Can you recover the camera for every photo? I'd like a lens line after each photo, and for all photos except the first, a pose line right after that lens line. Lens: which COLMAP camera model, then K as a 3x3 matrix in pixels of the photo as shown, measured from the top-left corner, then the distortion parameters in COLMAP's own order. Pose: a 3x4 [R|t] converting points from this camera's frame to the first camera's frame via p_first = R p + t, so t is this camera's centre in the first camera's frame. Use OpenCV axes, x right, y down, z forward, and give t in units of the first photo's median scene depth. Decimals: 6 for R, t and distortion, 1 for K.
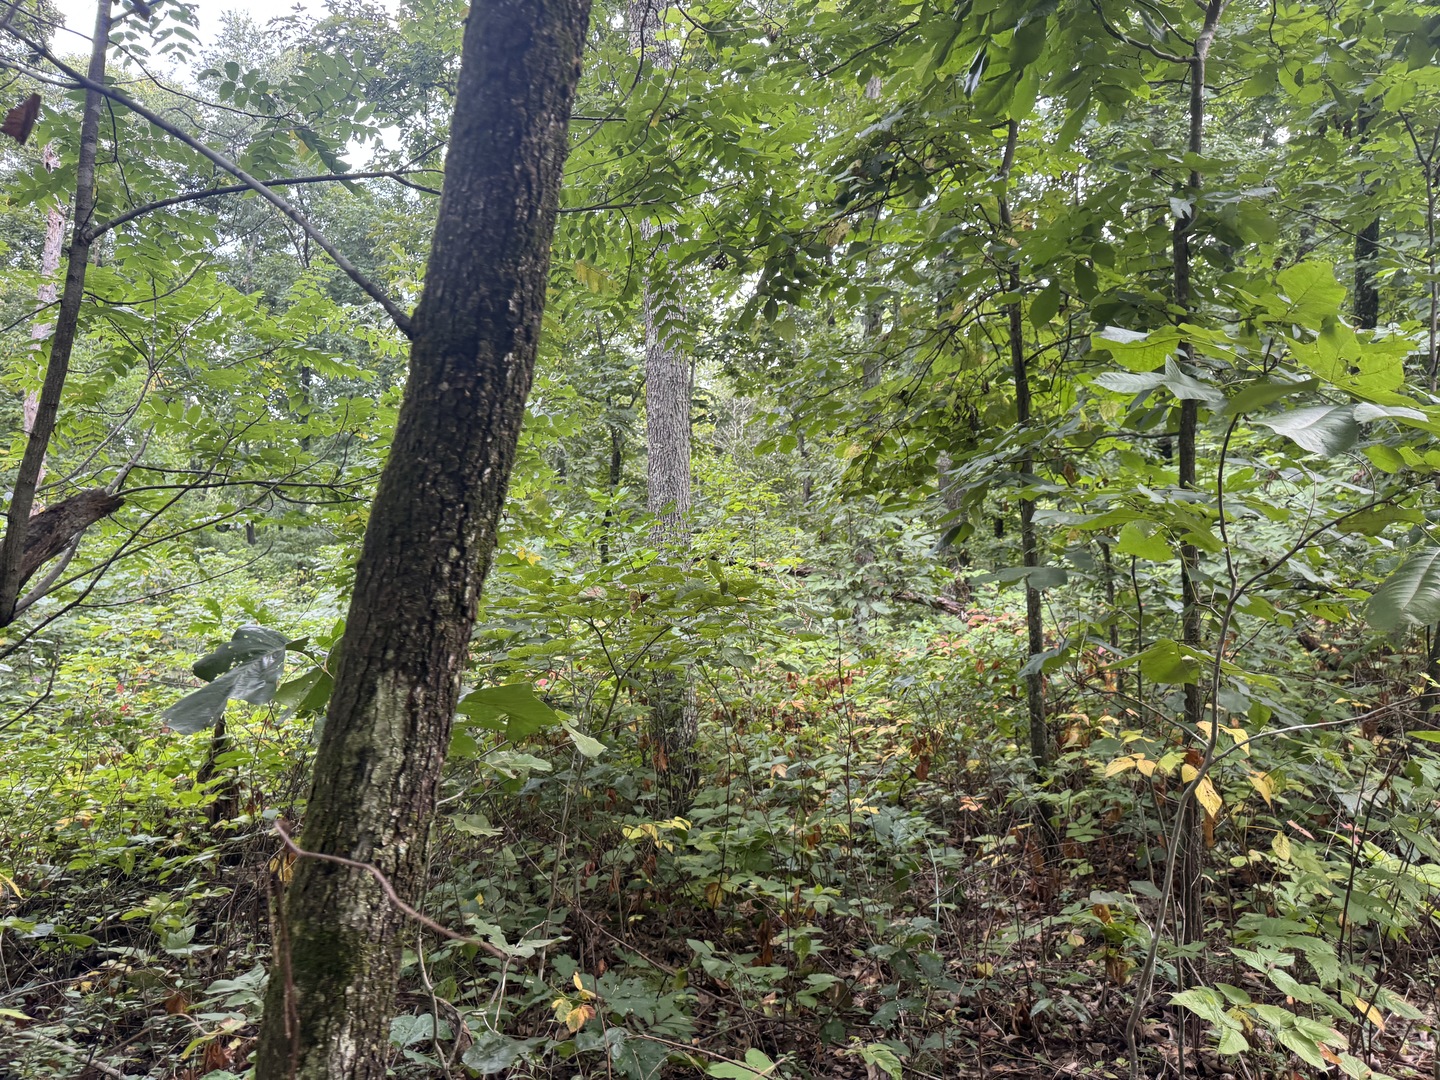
lens RADIAL K [[970.0, 0, 723.4], [0, 970.0, 546.3], [0, 0, 1]] dist [-0.011324, -0.000297]
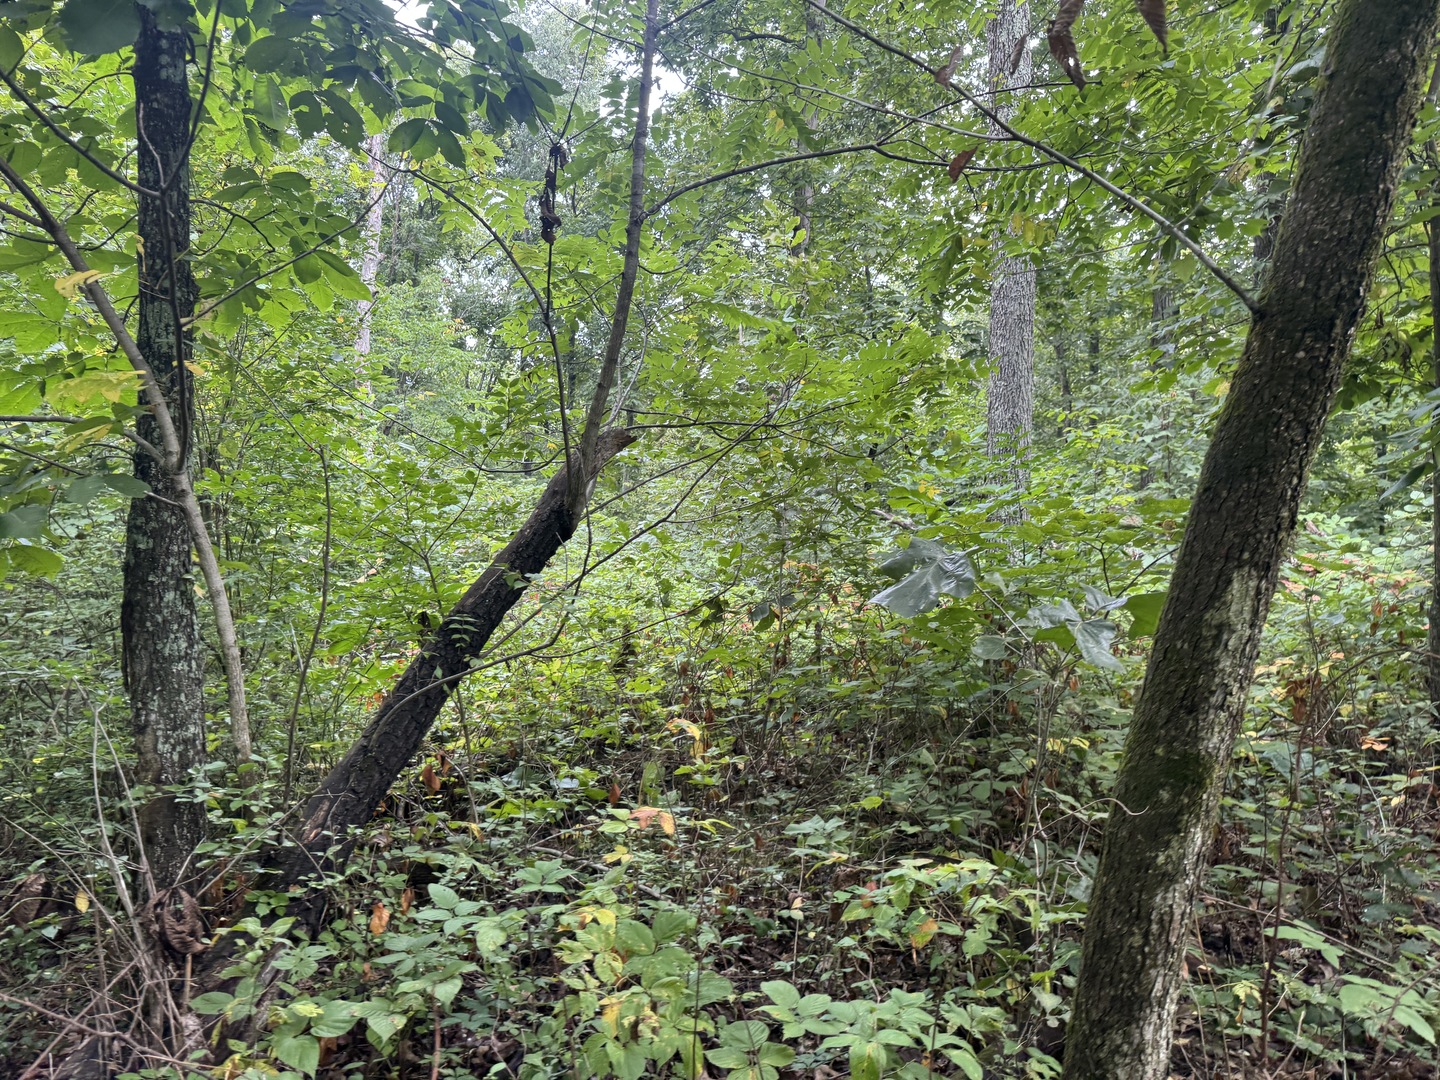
lens RADIAL K [[970.0, 0, 717.8], [0, 970.0, 531.3], [0, 0, 1]] dist [-0.011324, -0.000297]
pose [[0.973195, 0.027411, -0.228341, -0.752022], [-0.015730, 0.998480, 0.052820, 0.018649], [0.229442, -0.047812, 0.972147, -0.478728]]
